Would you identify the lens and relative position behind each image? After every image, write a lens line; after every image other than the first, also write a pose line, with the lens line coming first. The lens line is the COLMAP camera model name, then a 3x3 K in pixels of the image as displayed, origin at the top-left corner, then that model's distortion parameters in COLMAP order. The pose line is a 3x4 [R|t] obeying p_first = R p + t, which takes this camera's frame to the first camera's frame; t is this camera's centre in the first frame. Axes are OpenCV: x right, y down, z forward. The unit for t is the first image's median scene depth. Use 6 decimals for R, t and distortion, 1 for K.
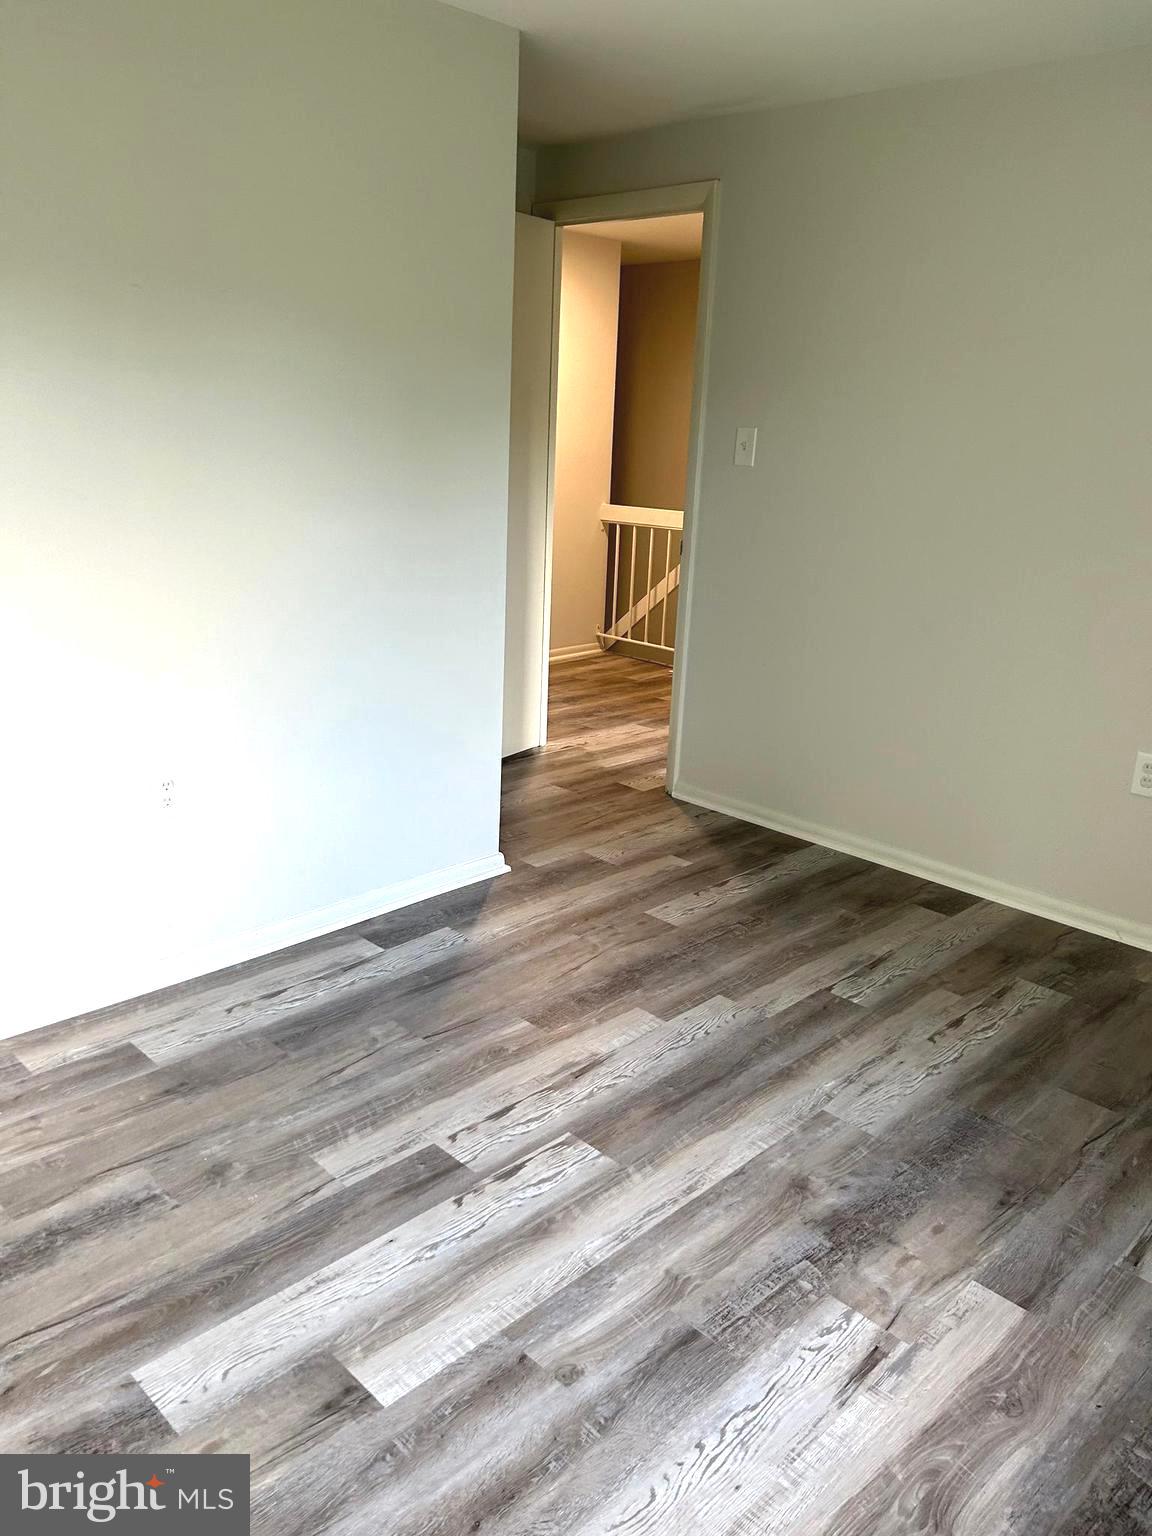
lens RADIAL K [[1165.0, 0, 582.4], [0, 1165.0, 771.5], [0, 0, 1]] dist [-0.001848, -0.008204]
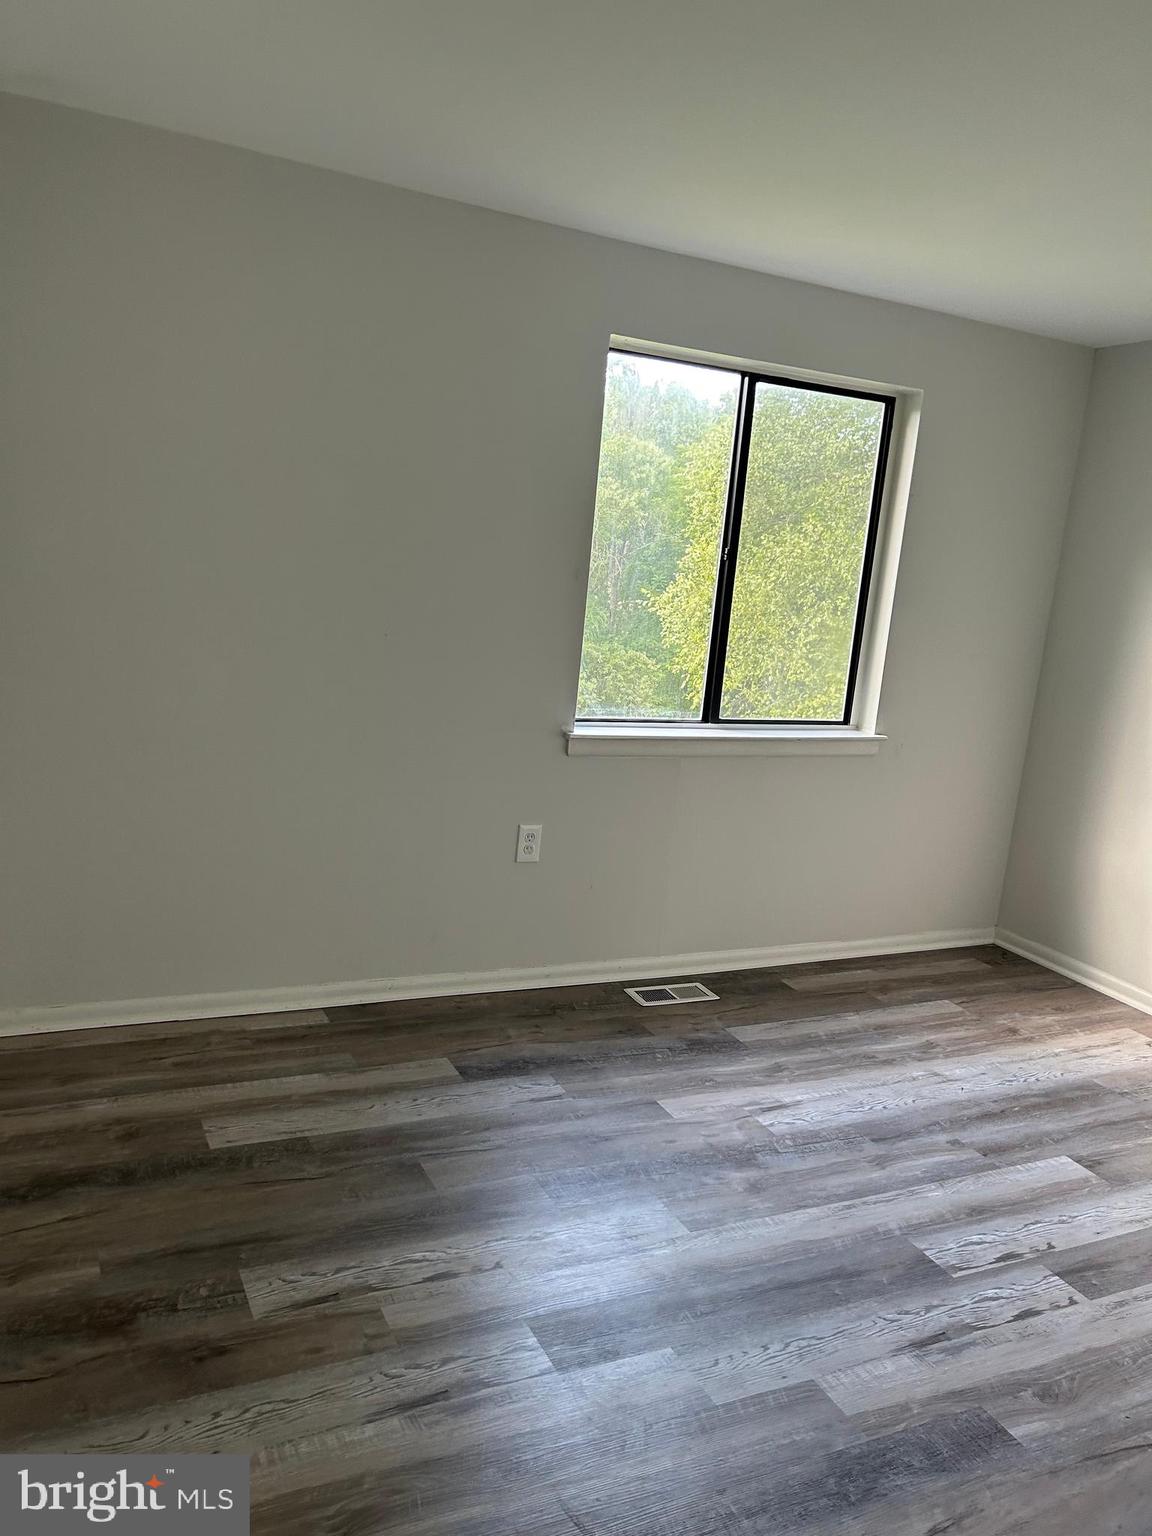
lens RADIAL K [[1165.0, 0, 574.0], [0, 1165.0, 778.5], [0, 0, 1]] dist [-0.001848, -0.008204]
pose [[-0.937870, -0.178086, 0.297799, 0.079794], [-0.023056, 0.888335, 0.458618, -0.575468], [-0.346219, 0.423258, -0.837249, 1.913559]]
